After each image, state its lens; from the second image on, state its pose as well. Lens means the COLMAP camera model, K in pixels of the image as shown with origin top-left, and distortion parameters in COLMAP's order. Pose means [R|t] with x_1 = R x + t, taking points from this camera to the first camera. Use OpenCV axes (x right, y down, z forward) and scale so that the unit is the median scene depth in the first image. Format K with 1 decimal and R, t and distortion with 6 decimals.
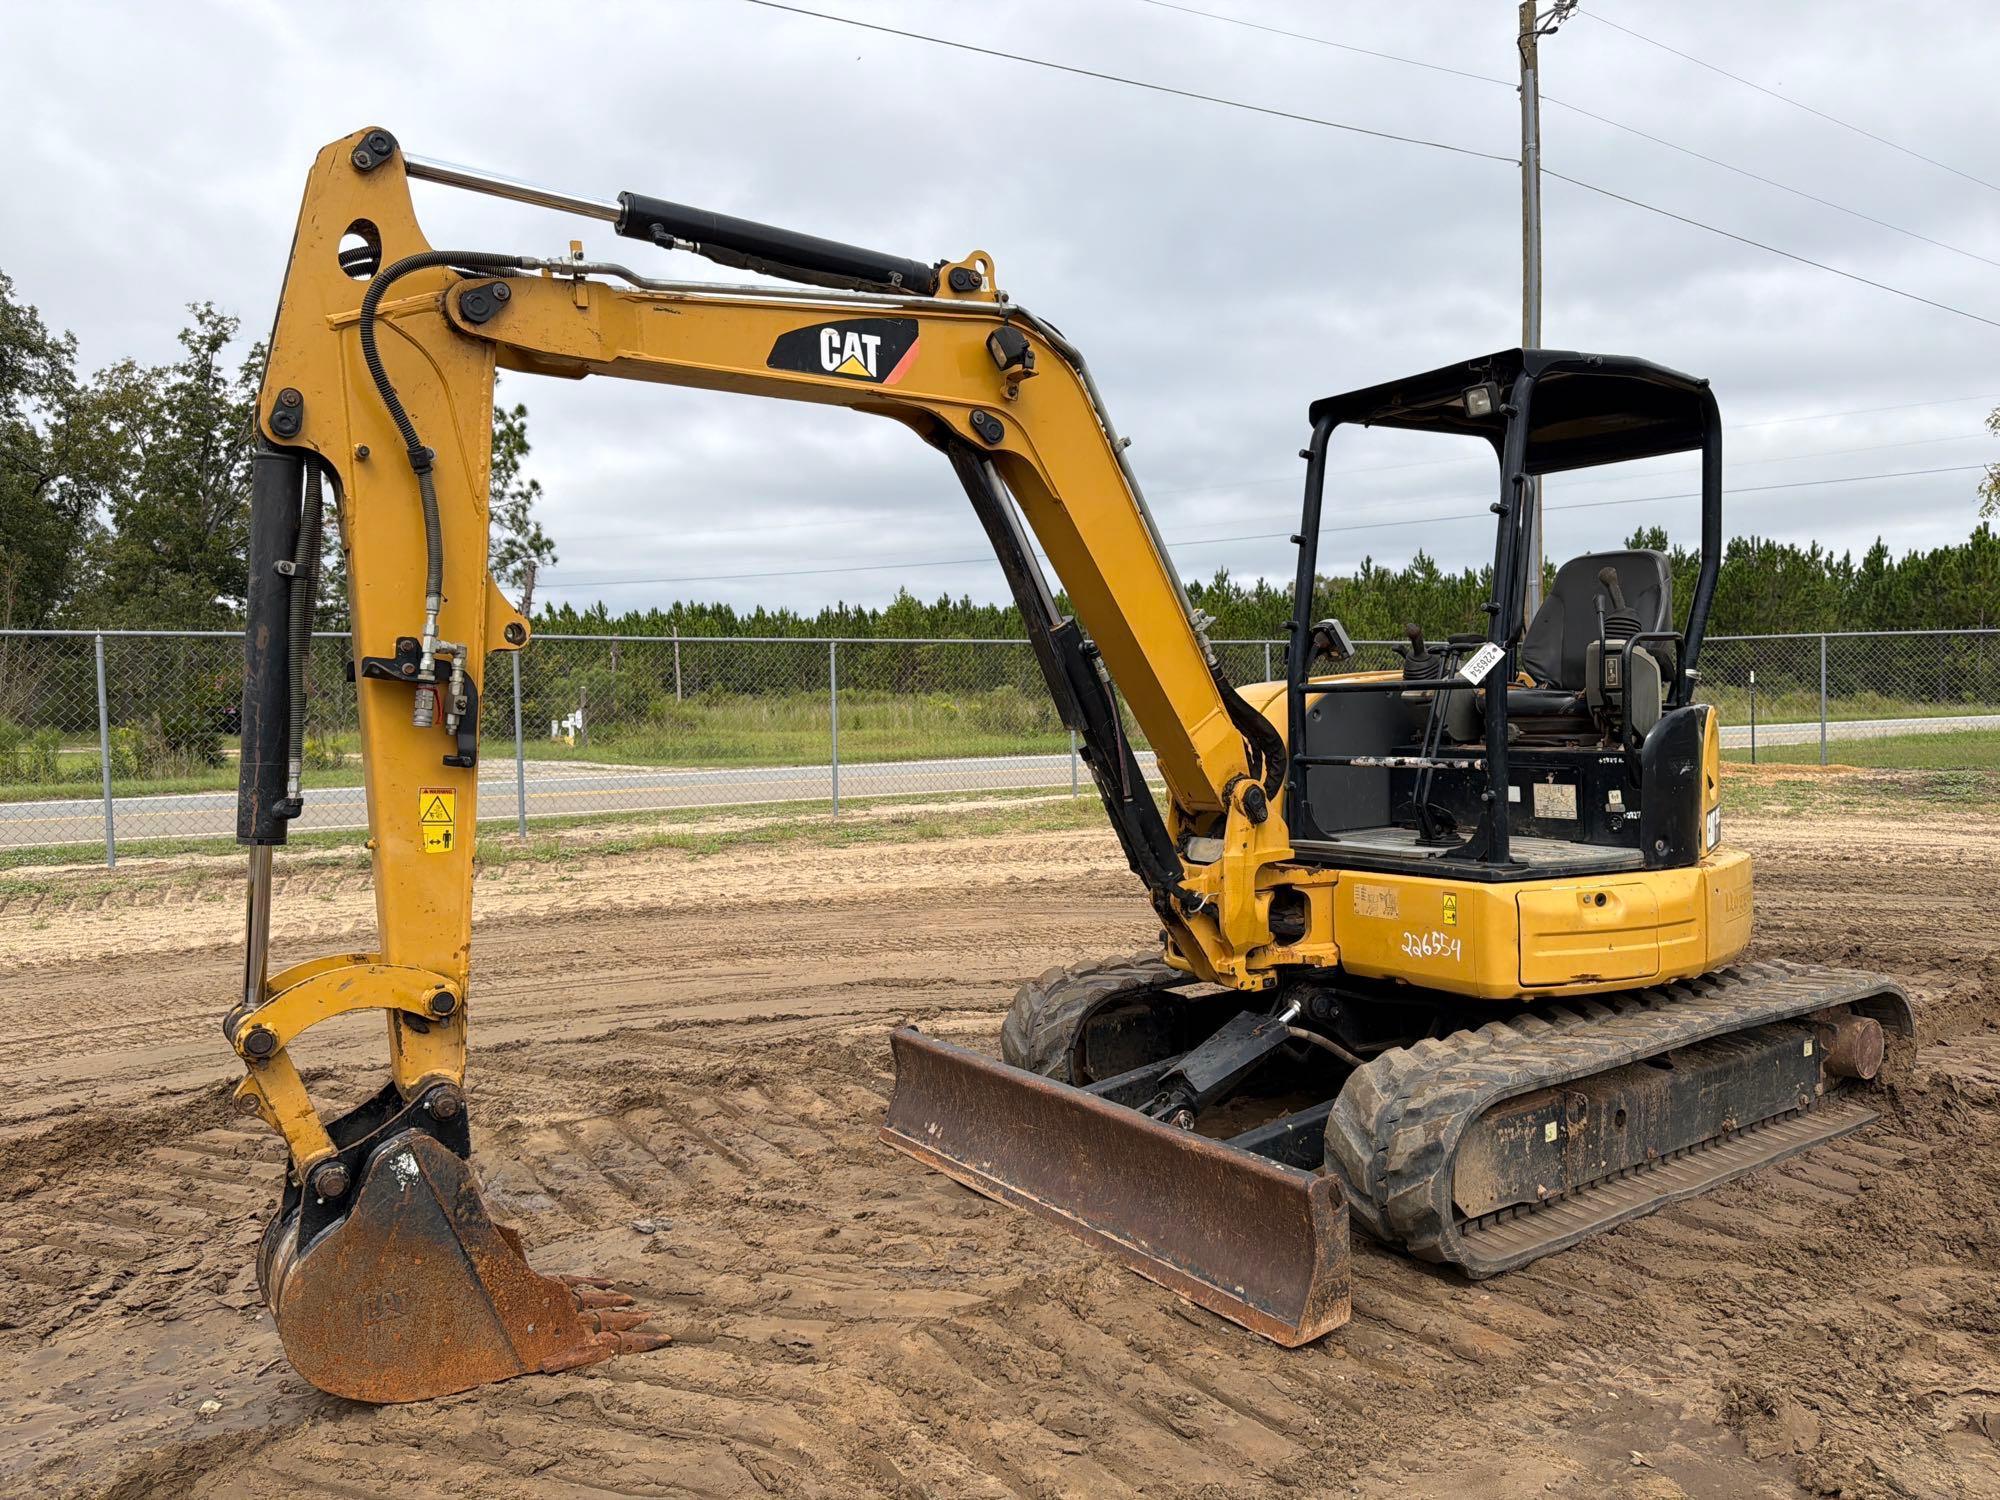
lens RADIAL K [[1400.9, 0, 1002.1], [0, 1400.9, 761.3], [0, 0, 1]] dist [0.121129, -0.179374]
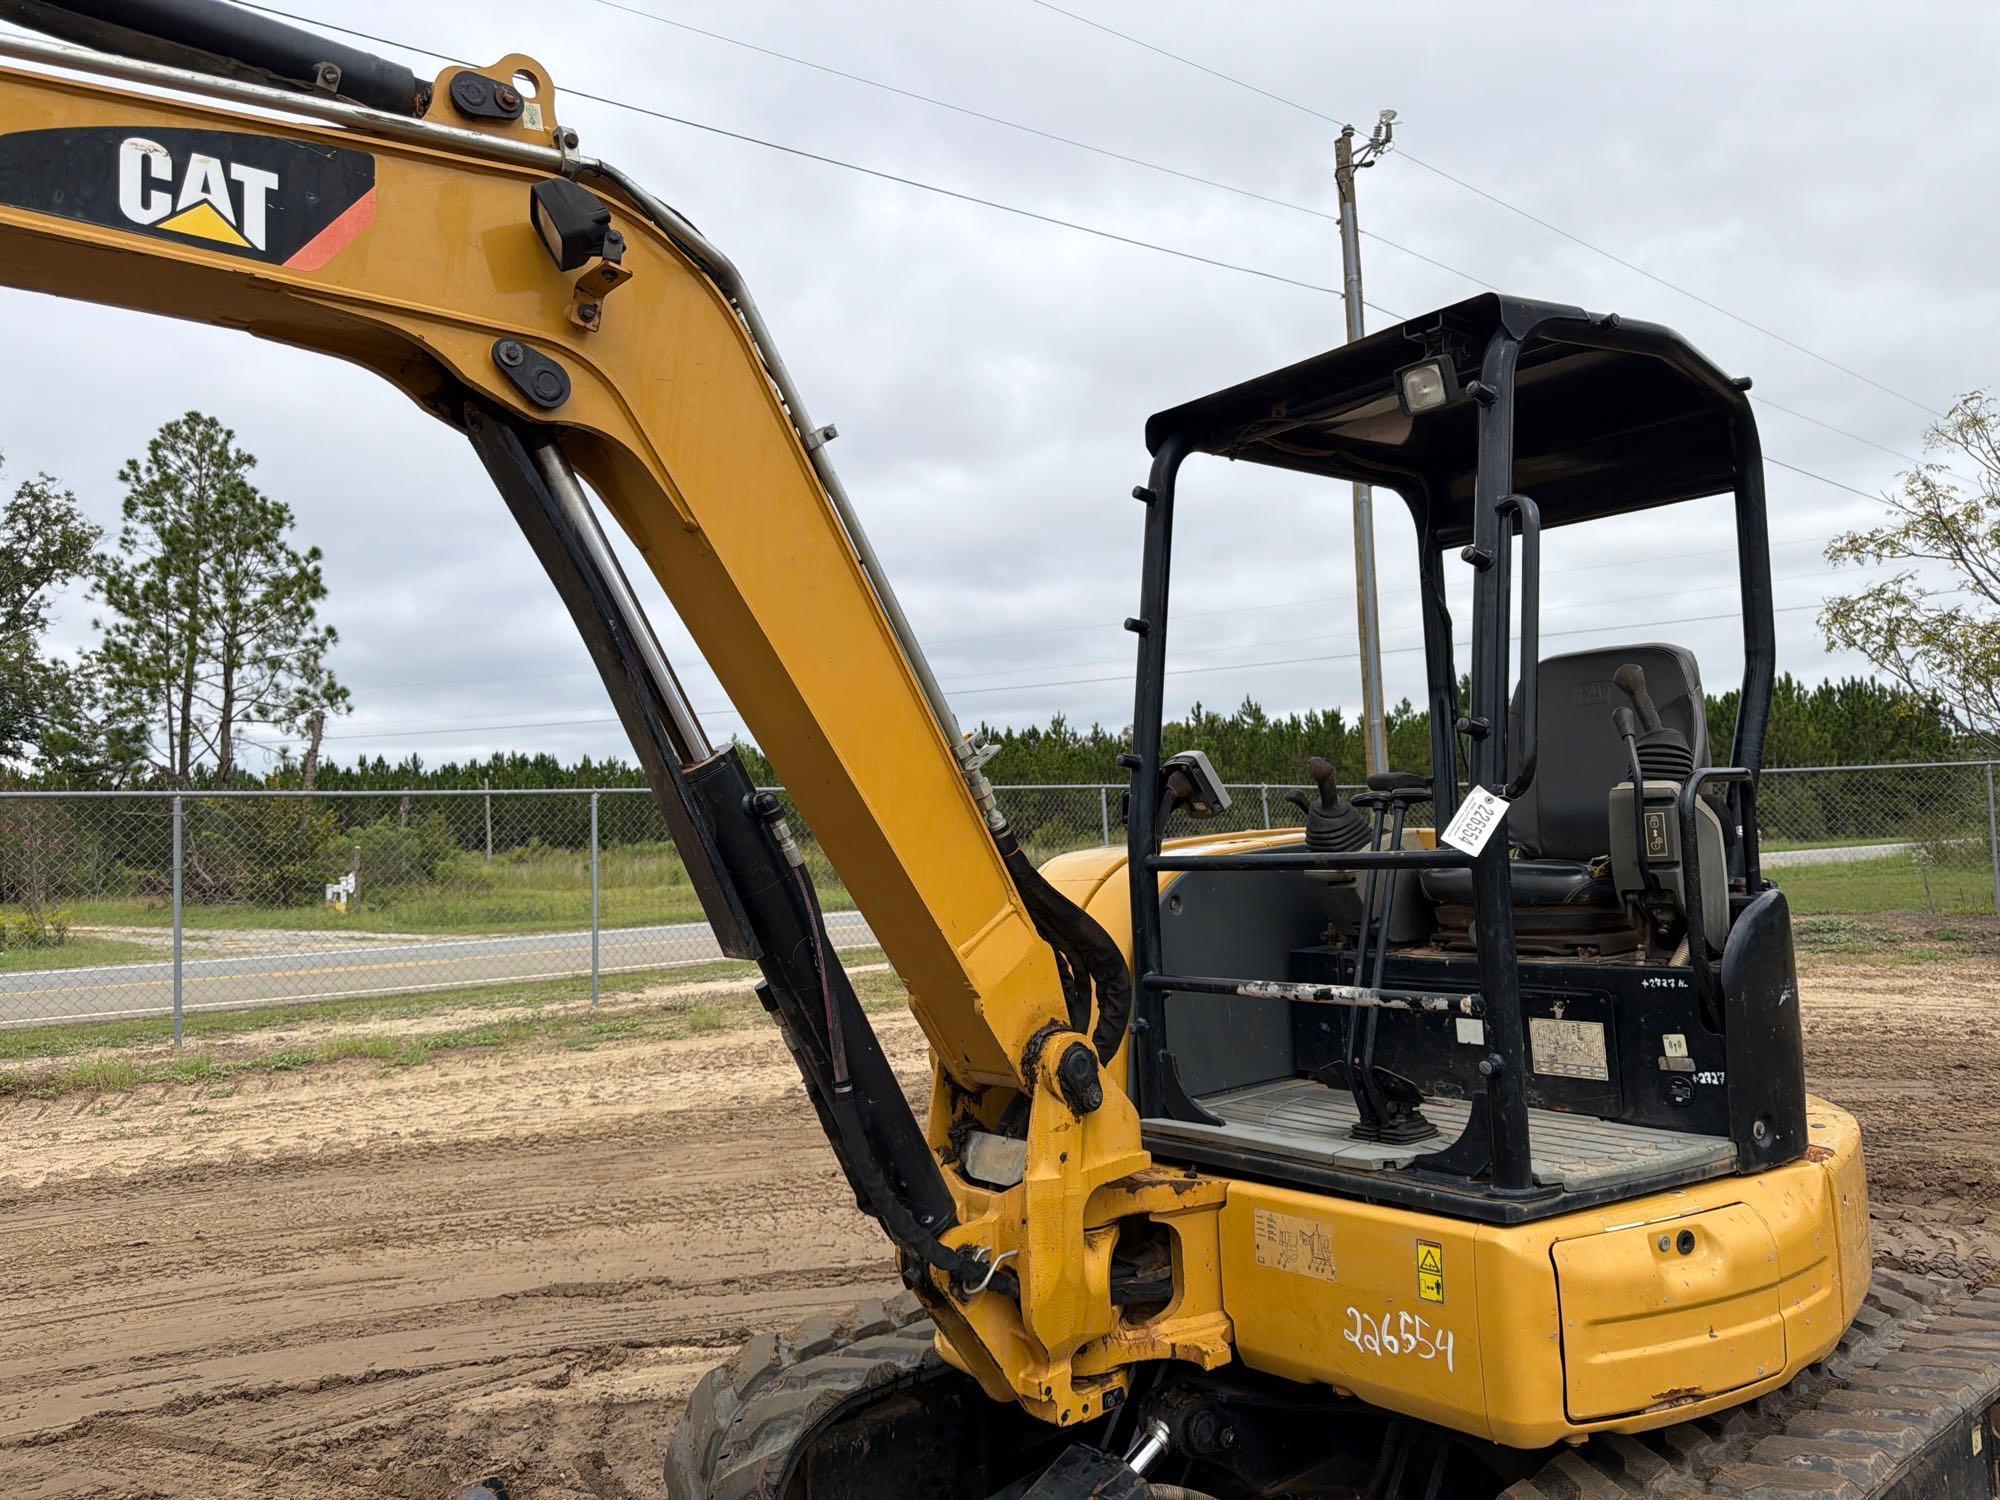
lens RADIAL K [[1418.5, 0, 985.7], [0, 1418.5, 743.9], [0, 0, 1]] dist [0.035117, -0.043832]
pose [[0.994884, -0.008908, 0.100633, 0.080836], [0.020545, 0.993130, -0.115196, -0.034612], [-0.098915, 0.116674, 0.988232, 0.399273]]
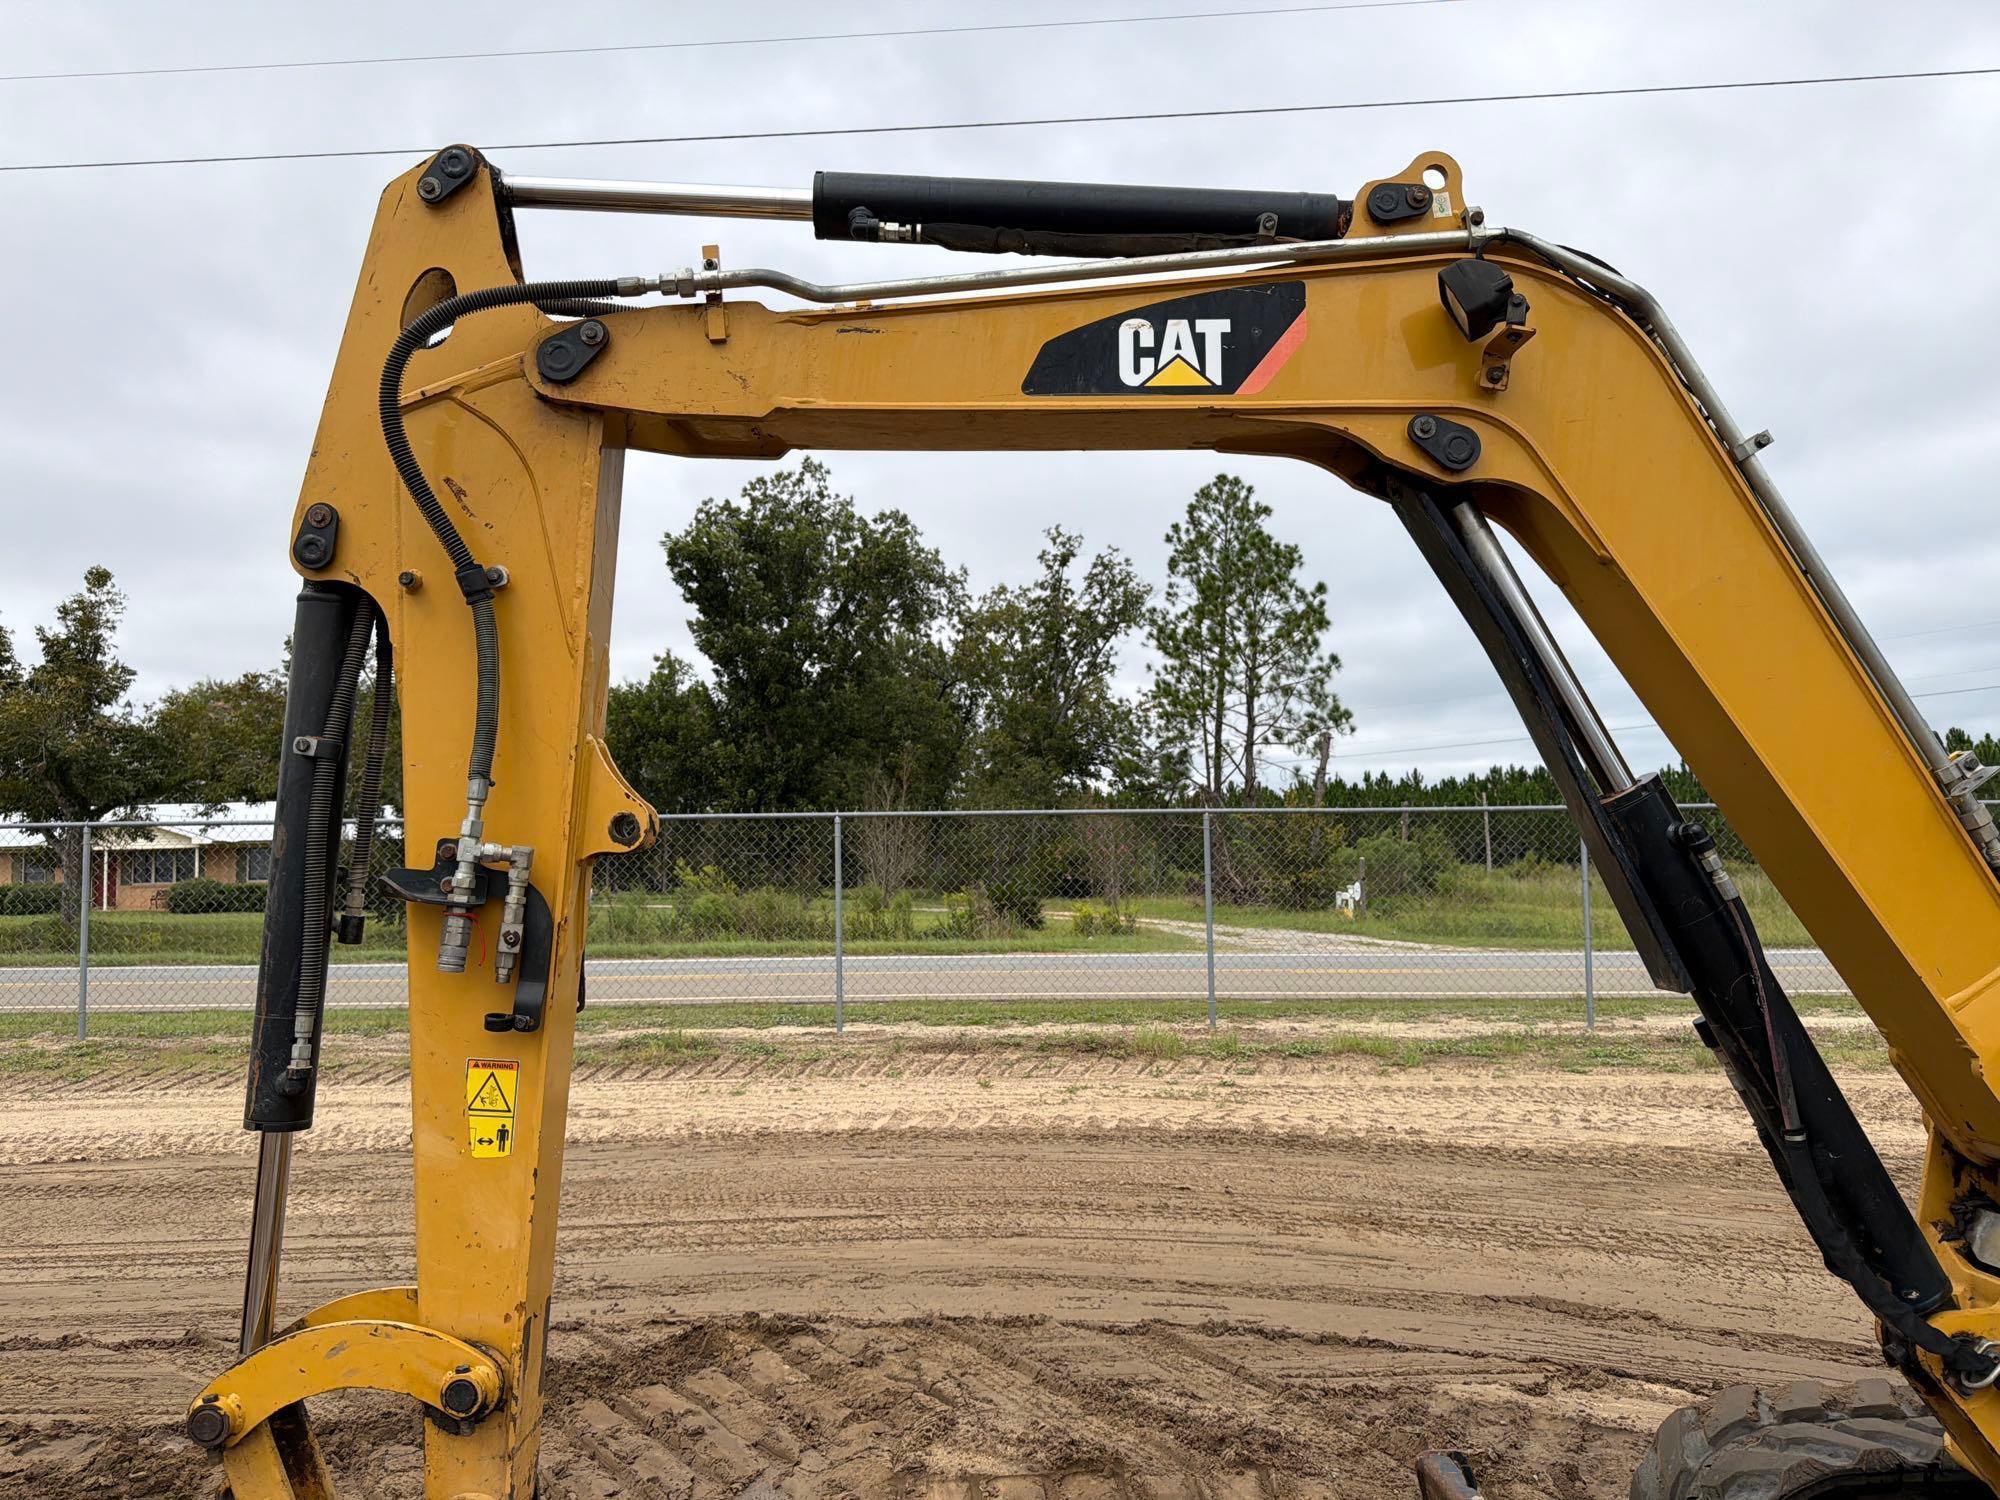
lens RADIAL K [[1401.3, 0, 992.5], [0, 1401.3, 764.7], [0, 0, 1]] dist [0.094719, -0.142055]
pose [[0.840952, -0.032694, -0.540121, 0.112561], [-0.030030, 0.993815, -0.106911, -0.036646], [0.540276, 0.106127, 0.834769, 0.363723]]
